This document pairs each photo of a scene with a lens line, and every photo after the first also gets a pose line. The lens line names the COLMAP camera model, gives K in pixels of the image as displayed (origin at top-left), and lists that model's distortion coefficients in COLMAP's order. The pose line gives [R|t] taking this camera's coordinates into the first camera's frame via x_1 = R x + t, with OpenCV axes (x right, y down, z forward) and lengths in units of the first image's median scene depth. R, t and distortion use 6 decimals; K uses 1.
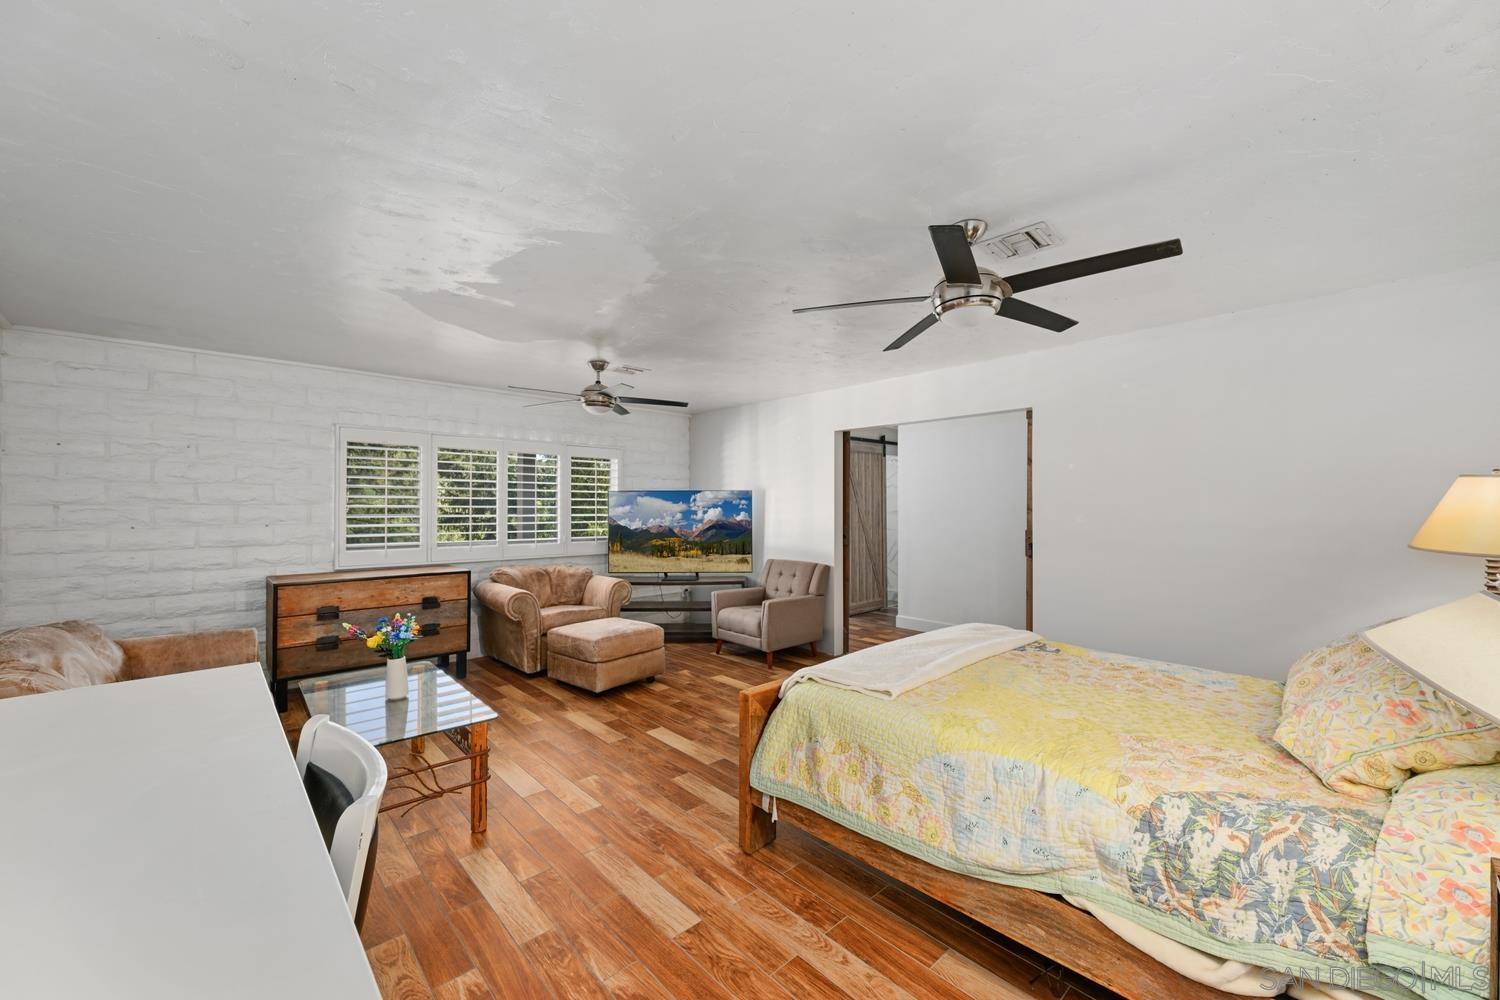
lens RADIAL K [[585.1, 0, 751.4], [0, 585.1, 502.3], [0, 0, 1]] dist [0.002062, 0.000092]
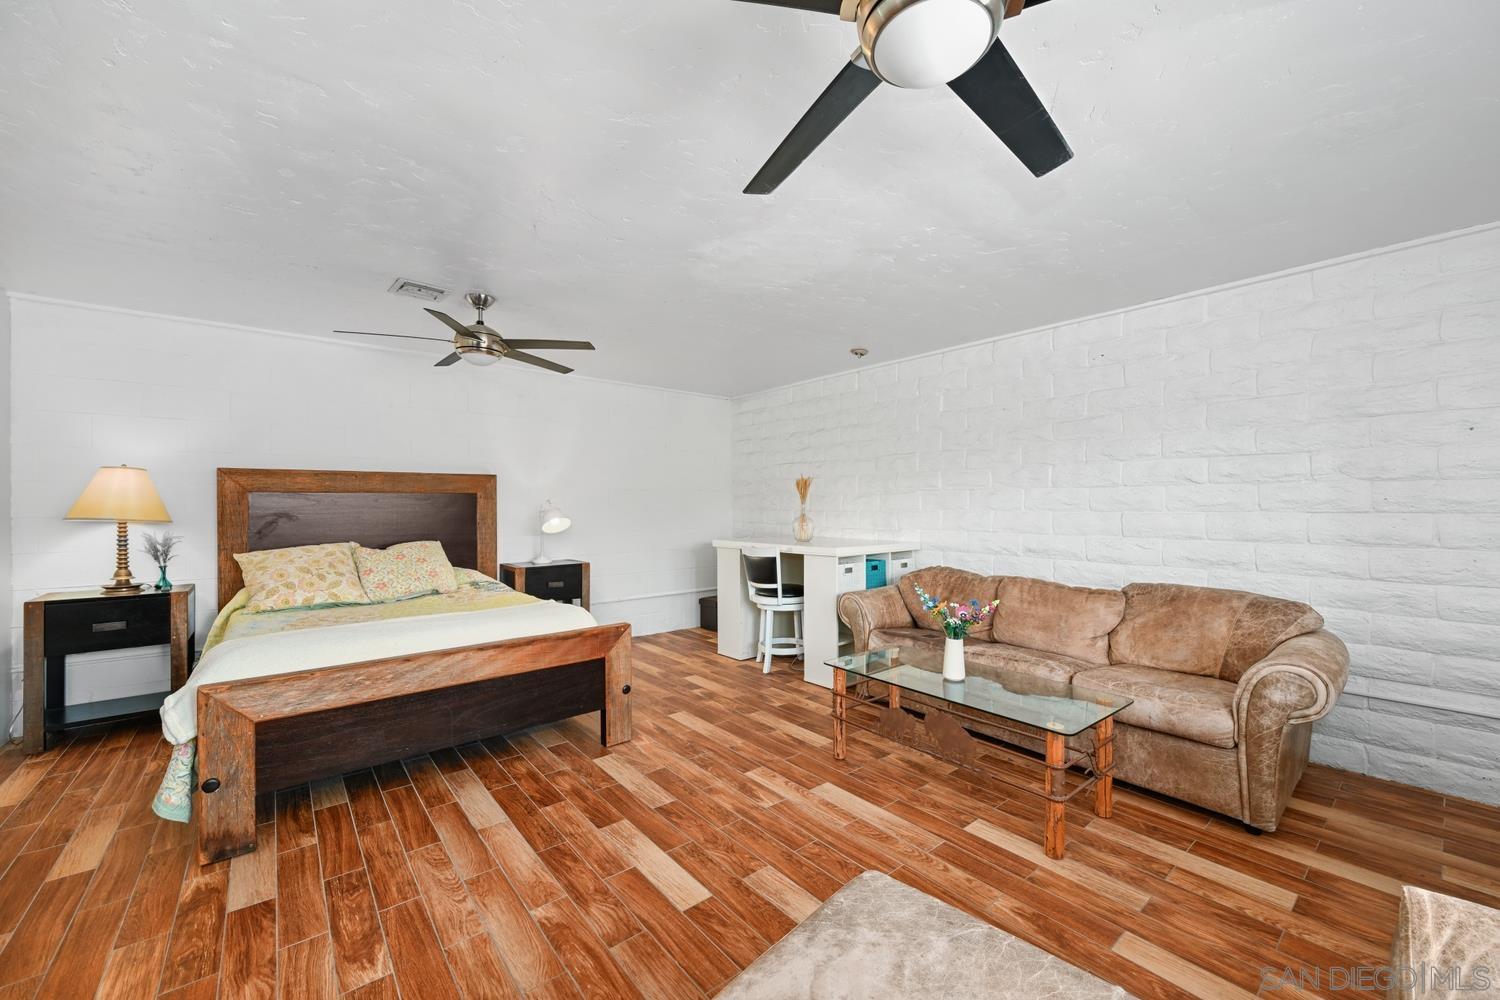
lens RADIAL K [[585.1, 0, 748.3], [0, 585.1, 502.4], [0, 0, 1]] dist [0.002062, 0.000092]
pose [[-0.997824, -0.002328, 0.065896, -0.316998], [-0.002990, 0.999946, -0.009961, 0.045969], [-0.065869, -0.010136, -0.997777, 1.961485]]
